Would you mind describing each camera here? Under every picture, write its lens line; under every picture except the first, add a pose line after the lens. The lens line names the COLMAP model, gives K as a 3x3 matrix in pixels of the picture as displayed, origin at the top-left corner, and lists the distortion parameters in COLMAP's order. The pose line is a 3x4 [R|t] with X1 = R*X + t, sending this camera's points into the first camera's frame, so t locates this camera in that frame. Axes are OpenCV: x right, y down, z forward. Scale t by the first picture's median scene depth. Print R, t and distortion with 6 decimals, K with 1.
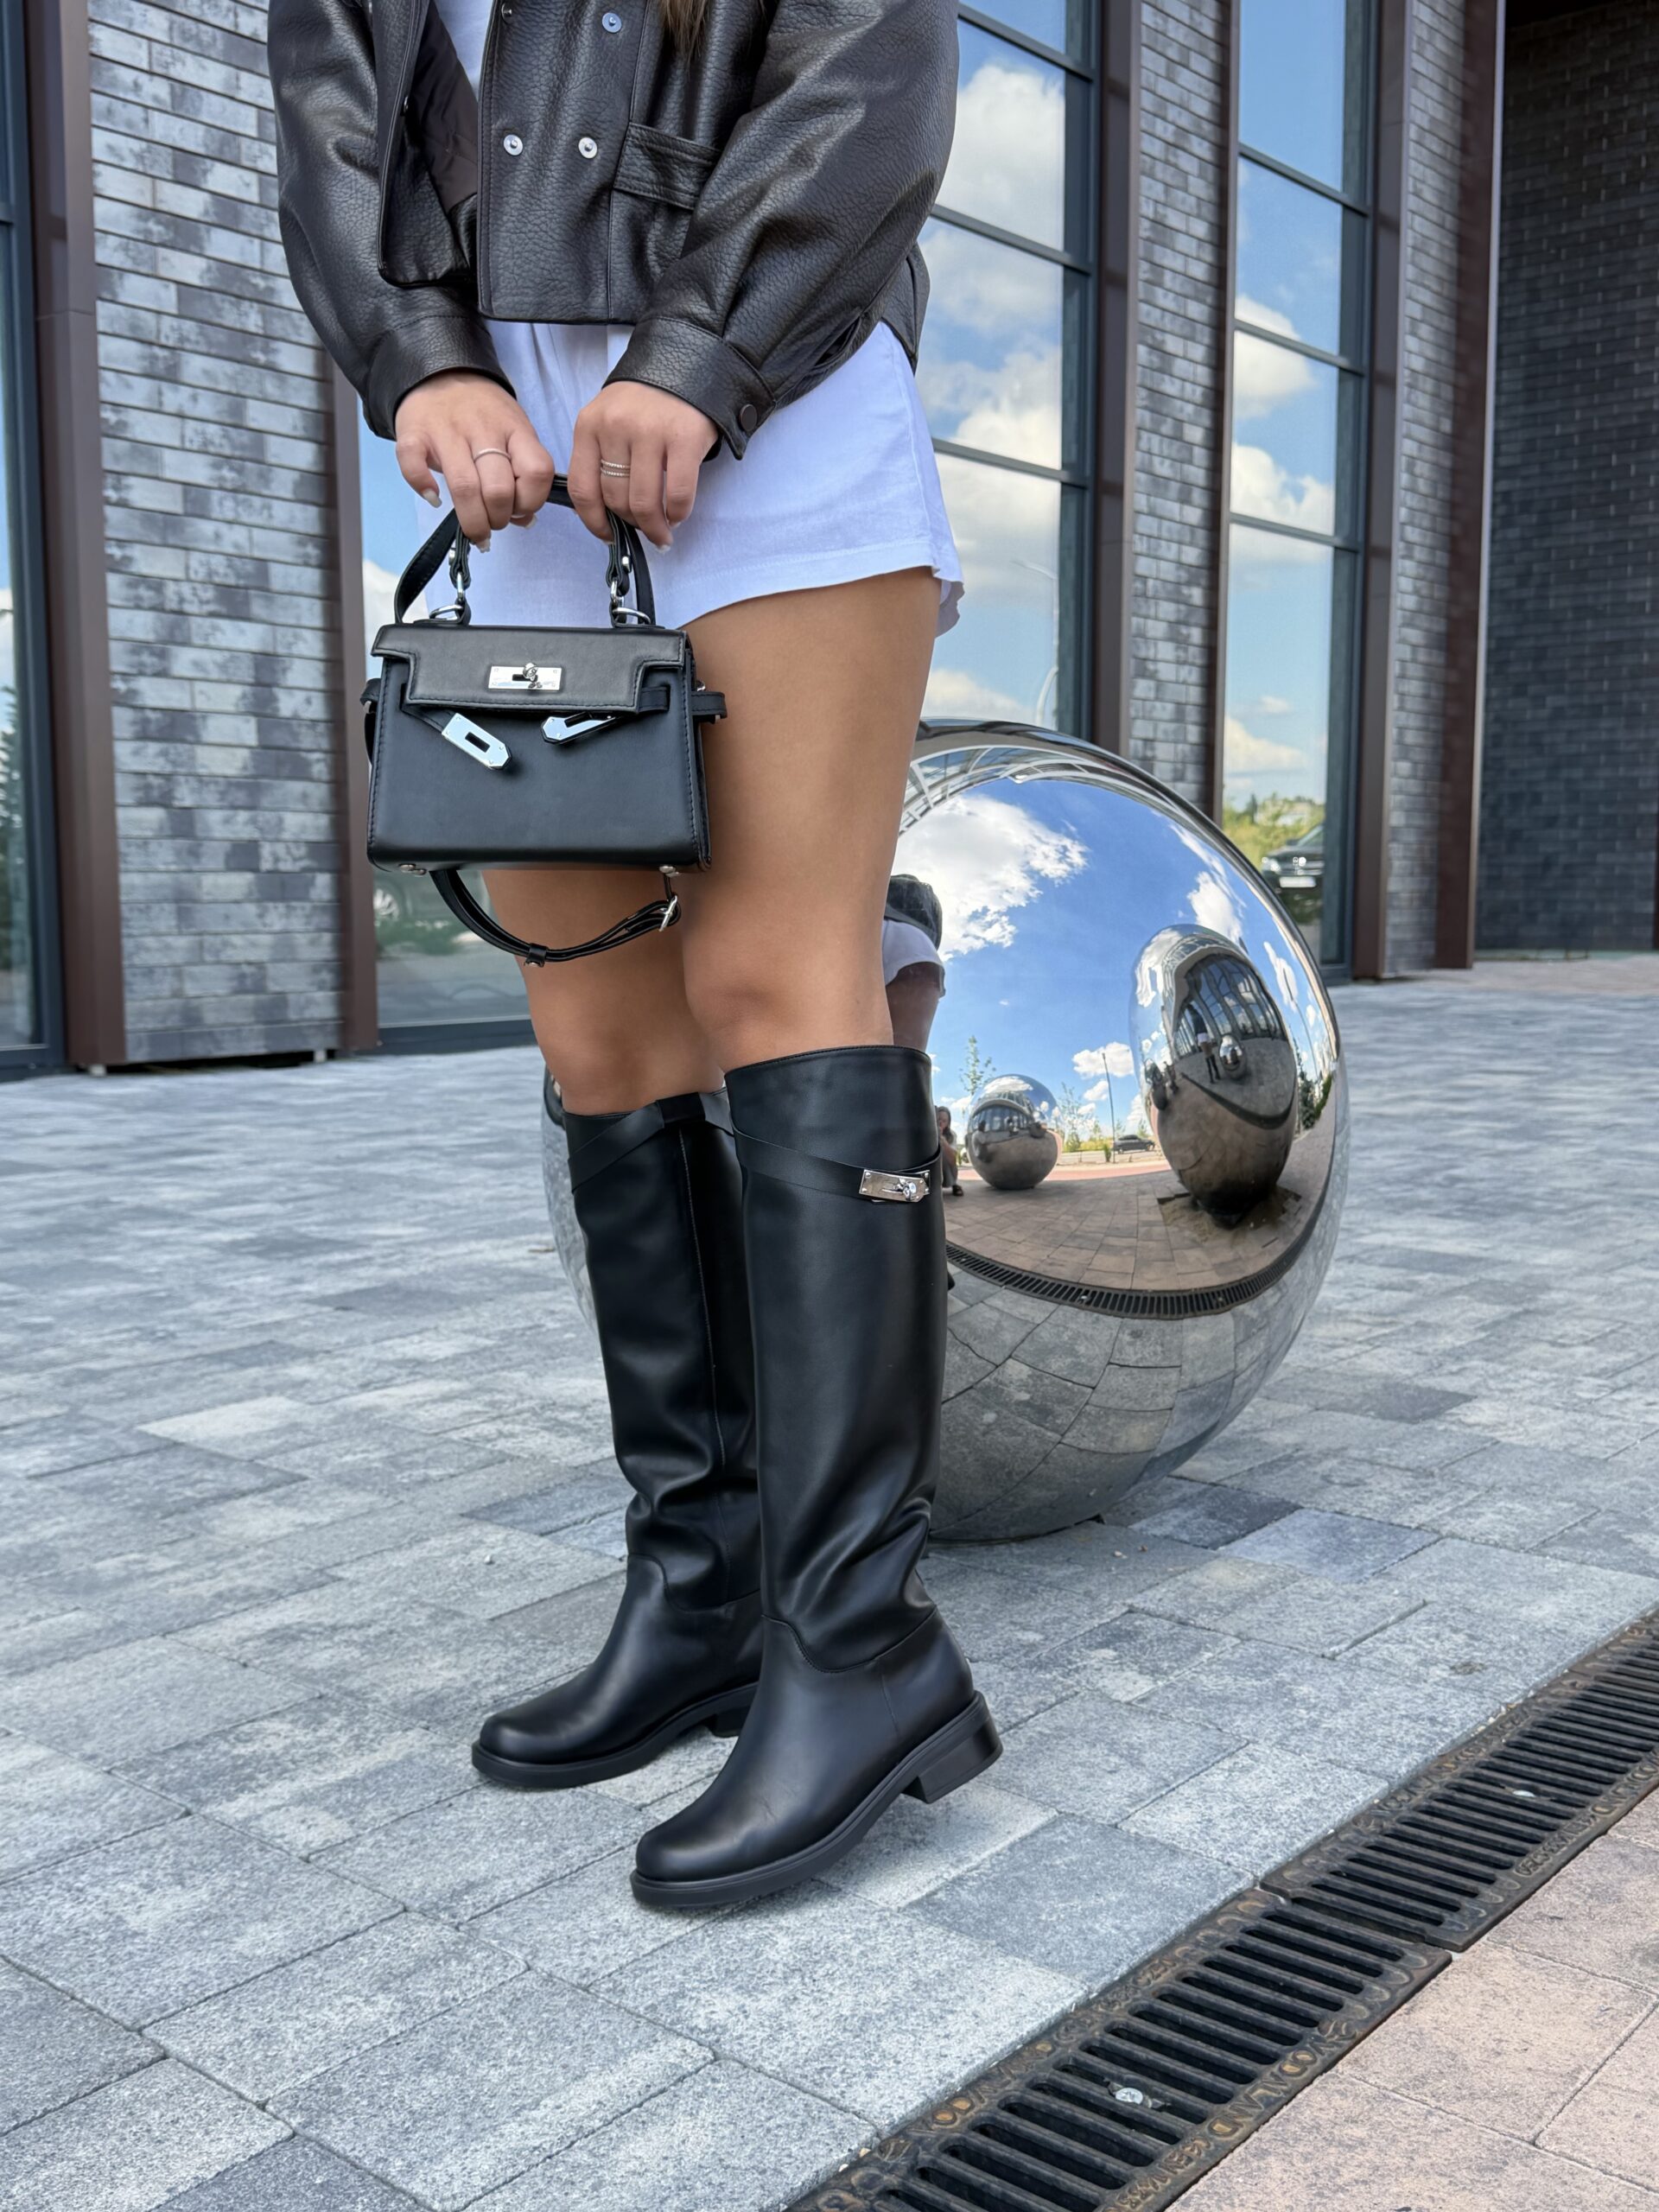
lens RADIAL K [[2197.5, 0, 828.5], [0, 2197.5, 1109.8], [0, 0, 1]] dist [0.167866, -0.383297]
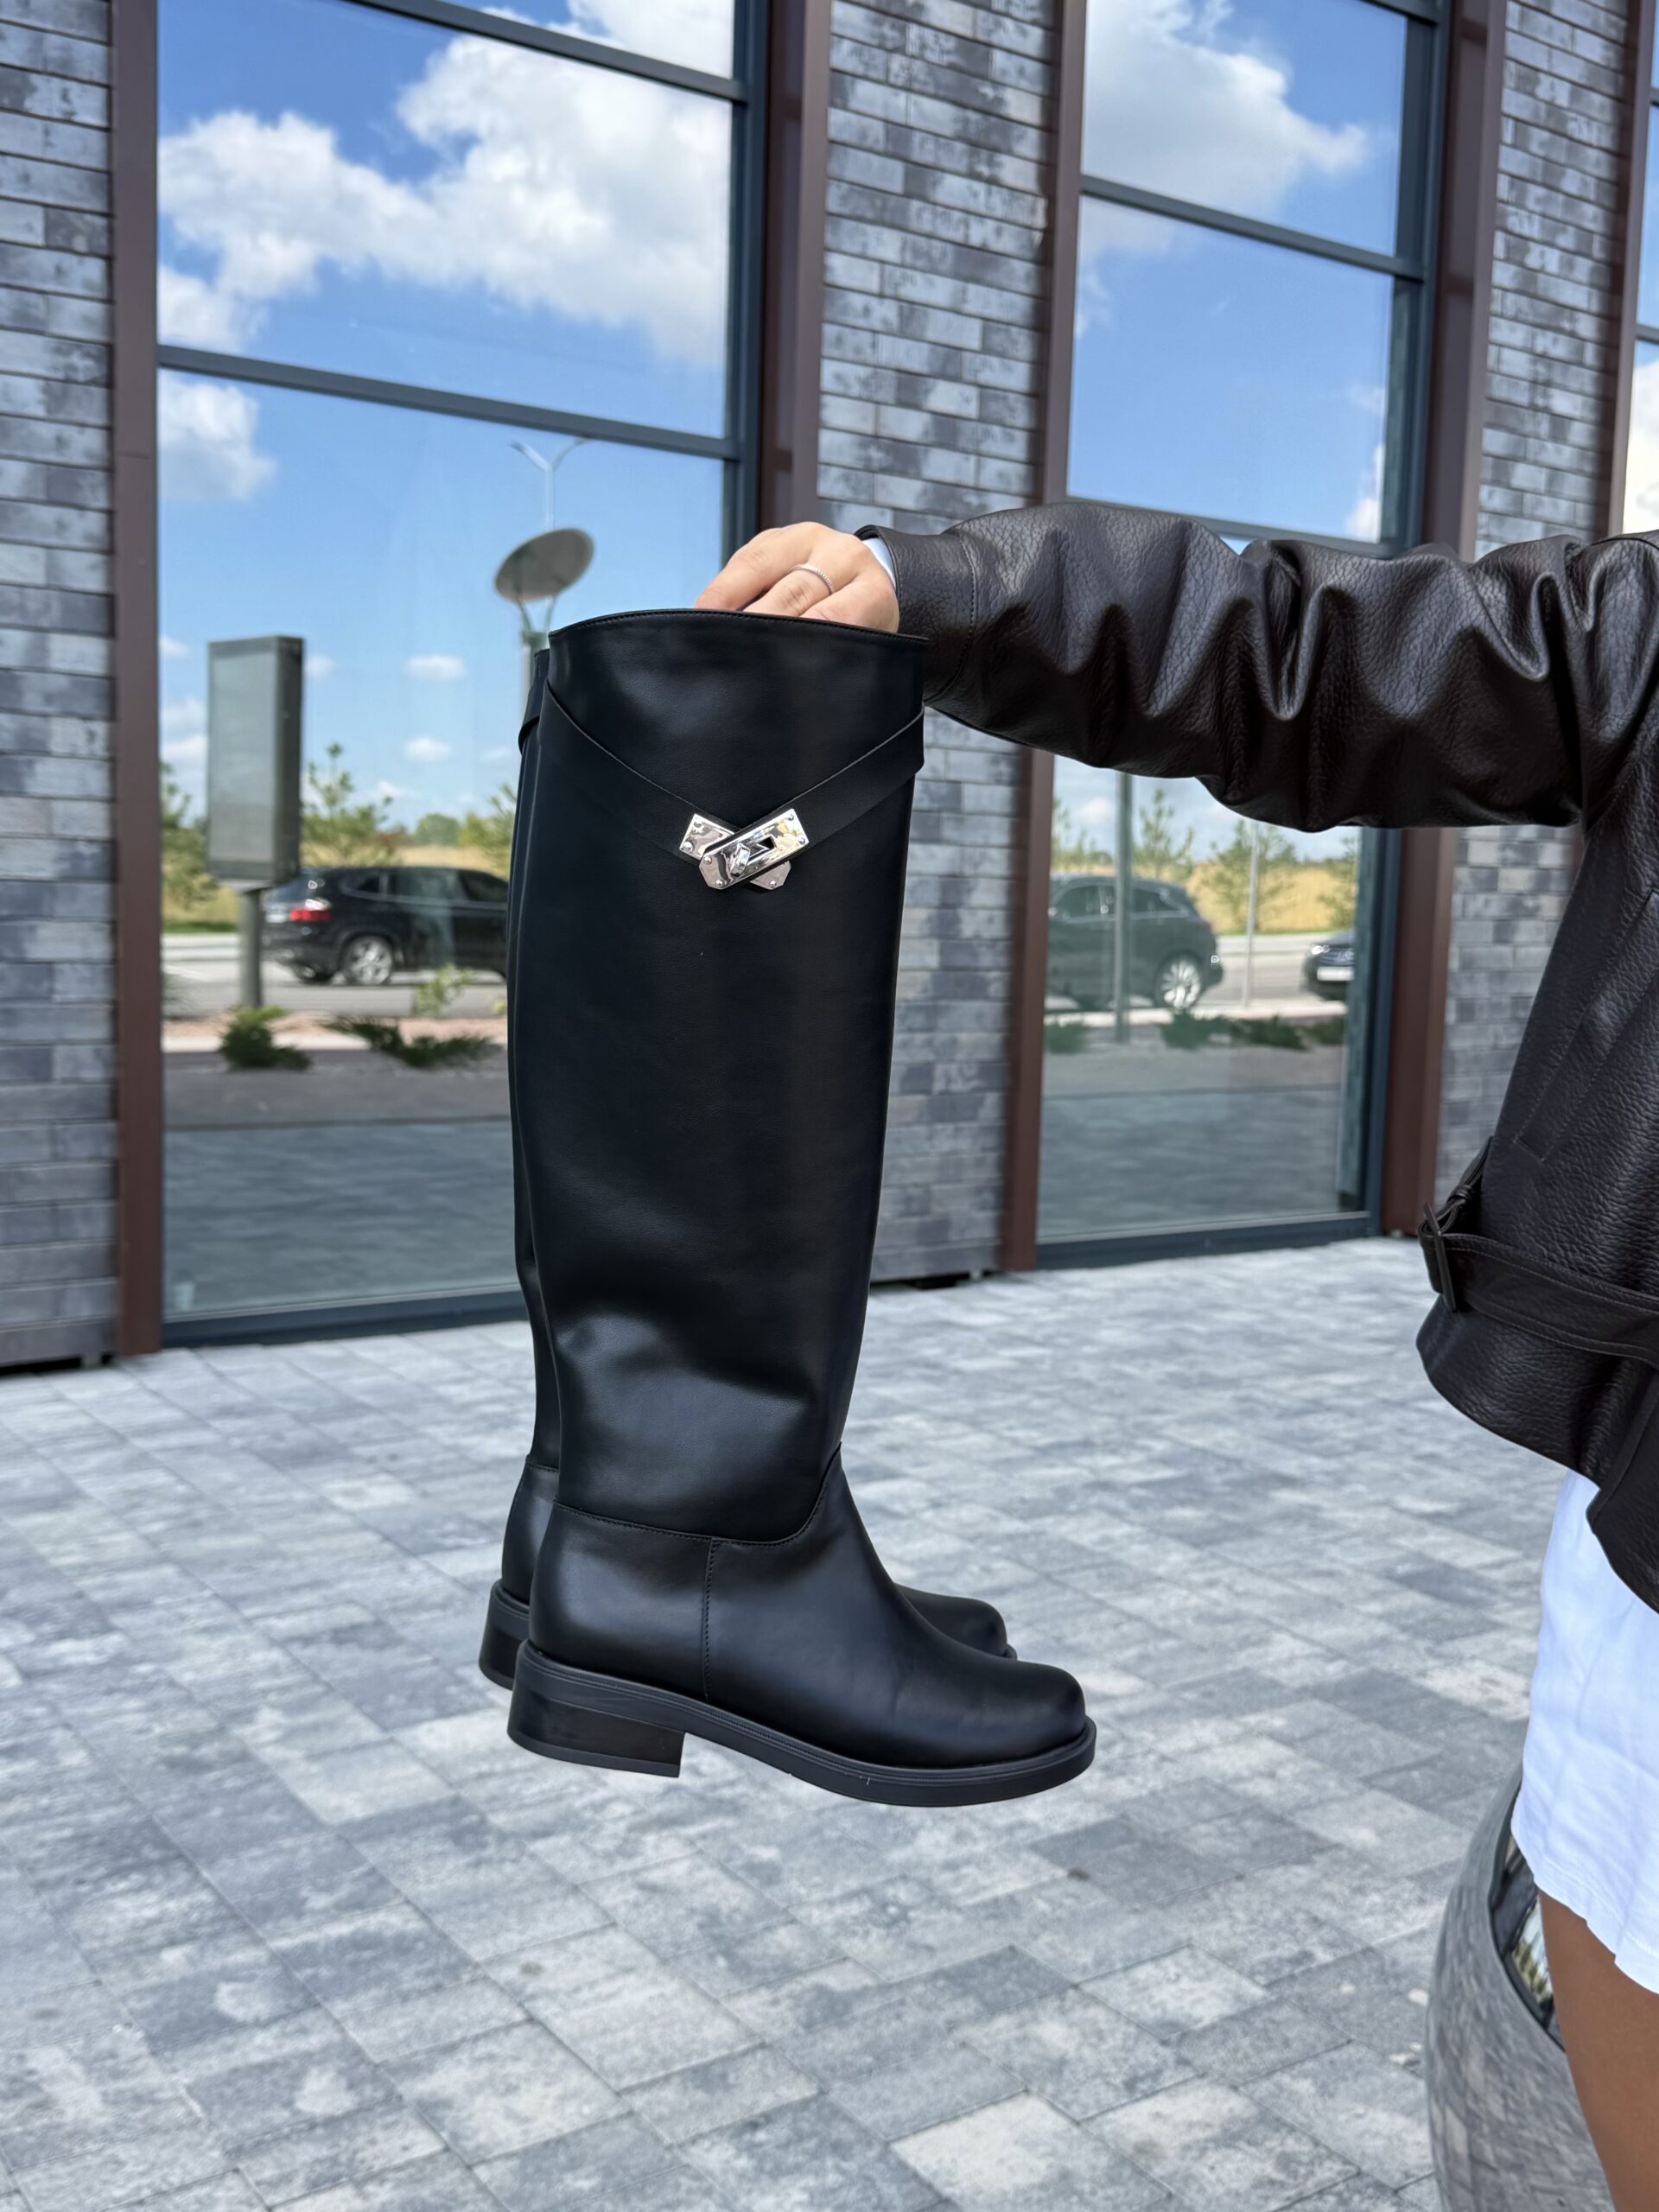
lens RADIAL K [[2197.5, 0, 828.5], [0, 2197.5, 1109.8], [0, 0, 1]] dist [0.167866, -0.383297]
pose [[0.963762, 0.058098, -0.260360, -0.045643], [-0.060045, 0.998196, 0.000473, -0.099178], [0.259918, 0.015177, 0.965512, 0.042944]]
